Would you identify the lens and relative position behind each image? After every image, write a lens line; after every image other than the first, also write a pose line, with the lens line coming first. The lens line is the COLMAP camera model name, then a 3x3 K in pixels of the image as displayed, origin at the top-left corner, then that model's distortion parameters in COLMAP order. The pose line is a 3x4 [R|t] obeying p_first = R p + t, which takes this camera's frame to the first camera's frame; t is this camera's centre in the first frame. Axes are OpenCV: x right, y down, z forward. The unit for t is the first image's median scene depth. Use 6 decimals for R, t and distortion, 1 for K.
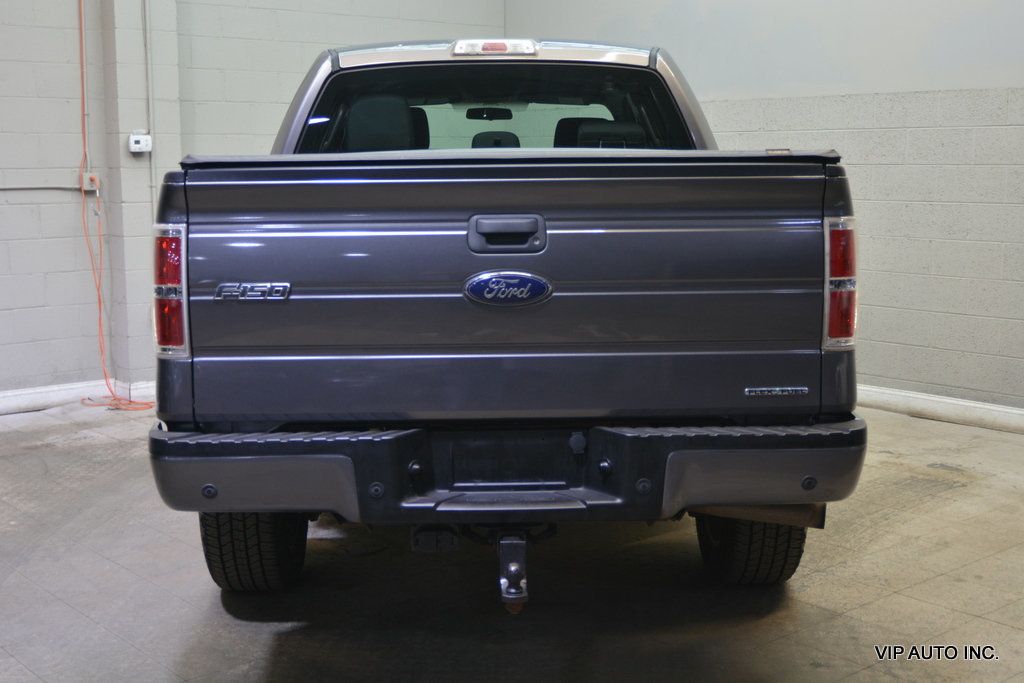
lens RADIAL K [[1325.9, 0, 511.3], [0, 1325.9, 346.5], [0, 0, 1]] dist [-0.025871, 0.000000]
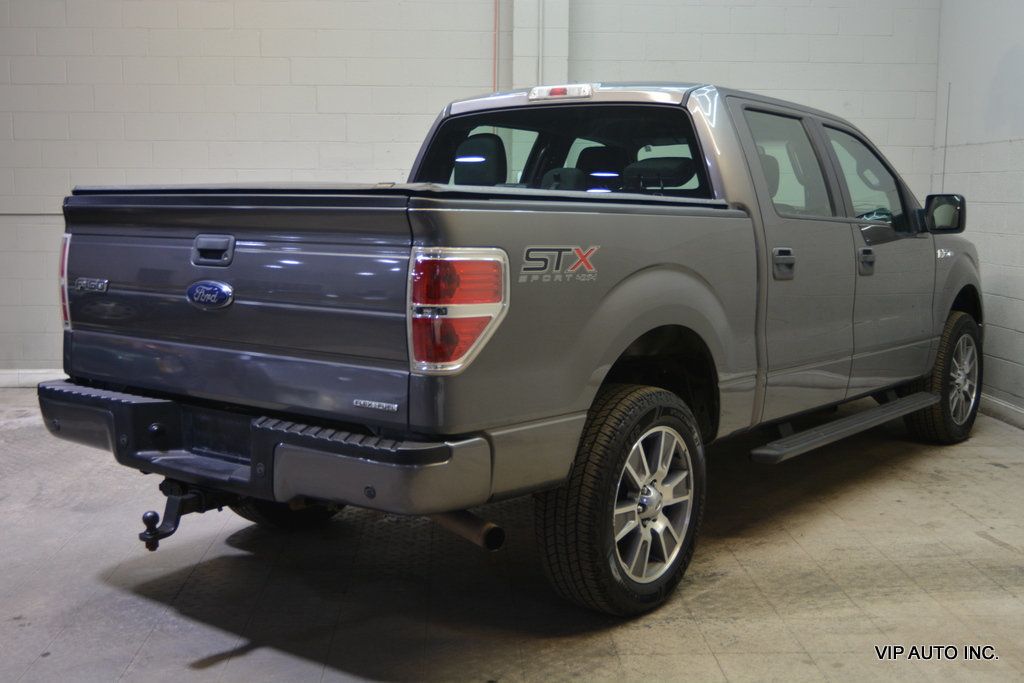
lens RADIAL K [[1209.9, 0, 519.1], [0, 1209.9, 339.6], [0, 0, 1]] dist [-0.017193, 0.000000]
pose [[0.775458, 0.086773, -0.625408, 0.894726], [-0.100007, 0.994888, 0.014036, -0.044679], [0.623428, 0.051661, 0.780172, 0.291472]]
